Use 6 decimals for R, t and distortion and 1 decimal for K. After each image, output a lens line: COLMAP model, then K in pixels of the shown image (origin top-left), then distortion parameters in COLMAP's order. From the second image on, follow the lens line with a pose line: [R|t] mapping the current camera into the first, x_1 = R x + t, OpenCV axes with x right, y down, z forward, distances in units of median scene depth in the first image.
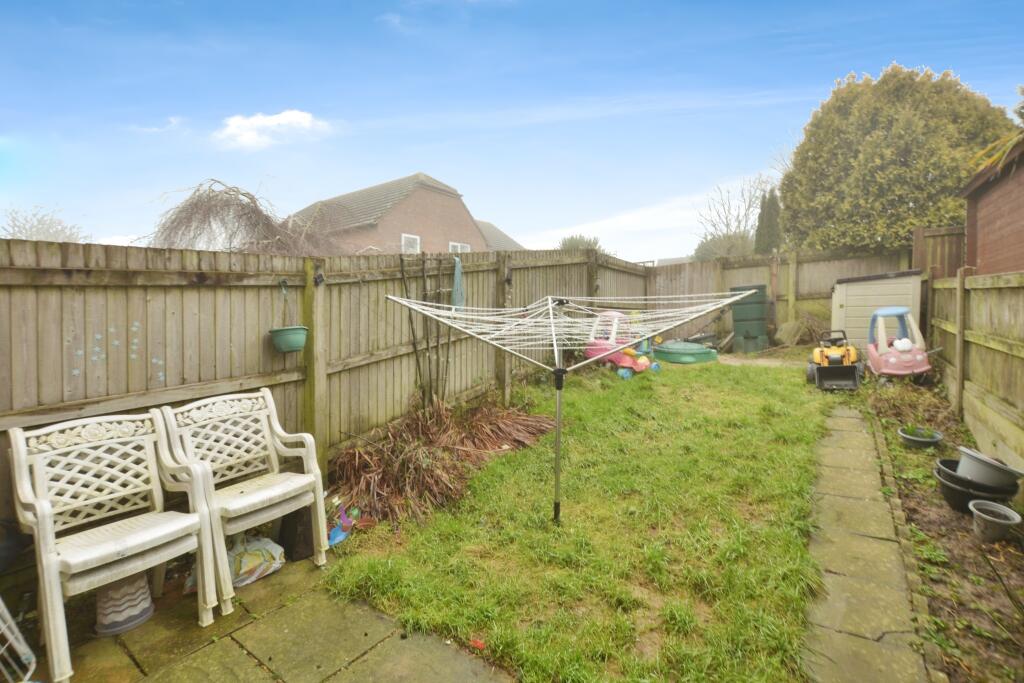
lens RADIAL K [[452.2, 0, 513.8], [0, 452.2, 338.1], [0, 0, 1]] dist [-0.018935, 0.000407]
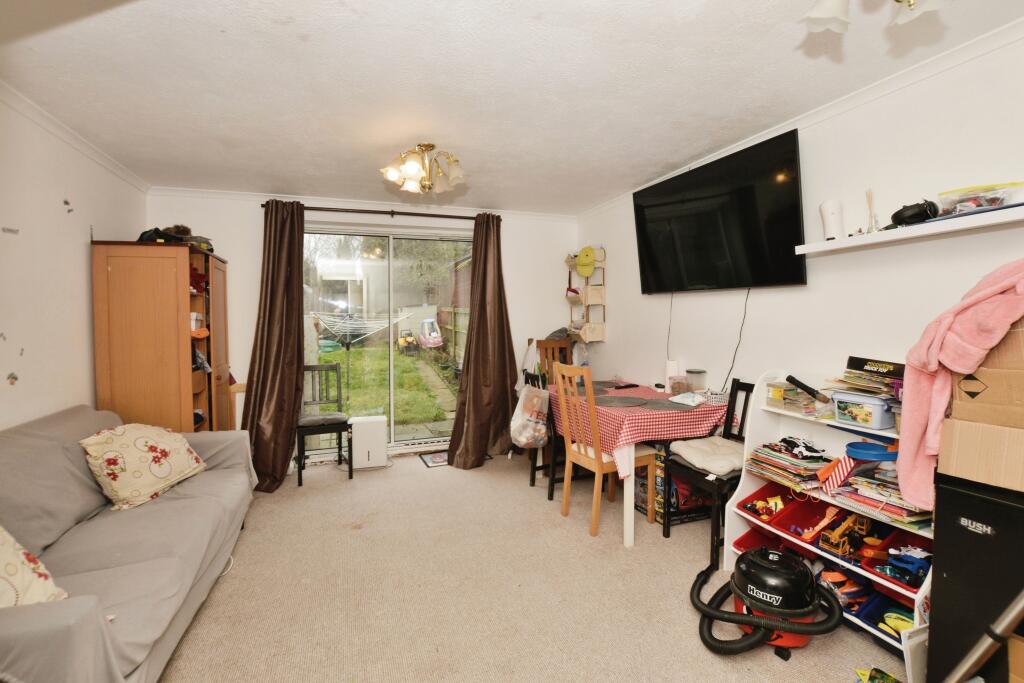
lens RADIAL K [[452.2, 0, 513.8], [0, 452.2, 338.1], [0, 0, 1]] dist [-0.018935, 0.000407]
pose [[0.565295, -0.019770, 0.824652, -0.863338], [0.034902, 0.999391, 0.000034, 0.048131], [-0.824150, 0.028763, 0.565640, -0.701223]]
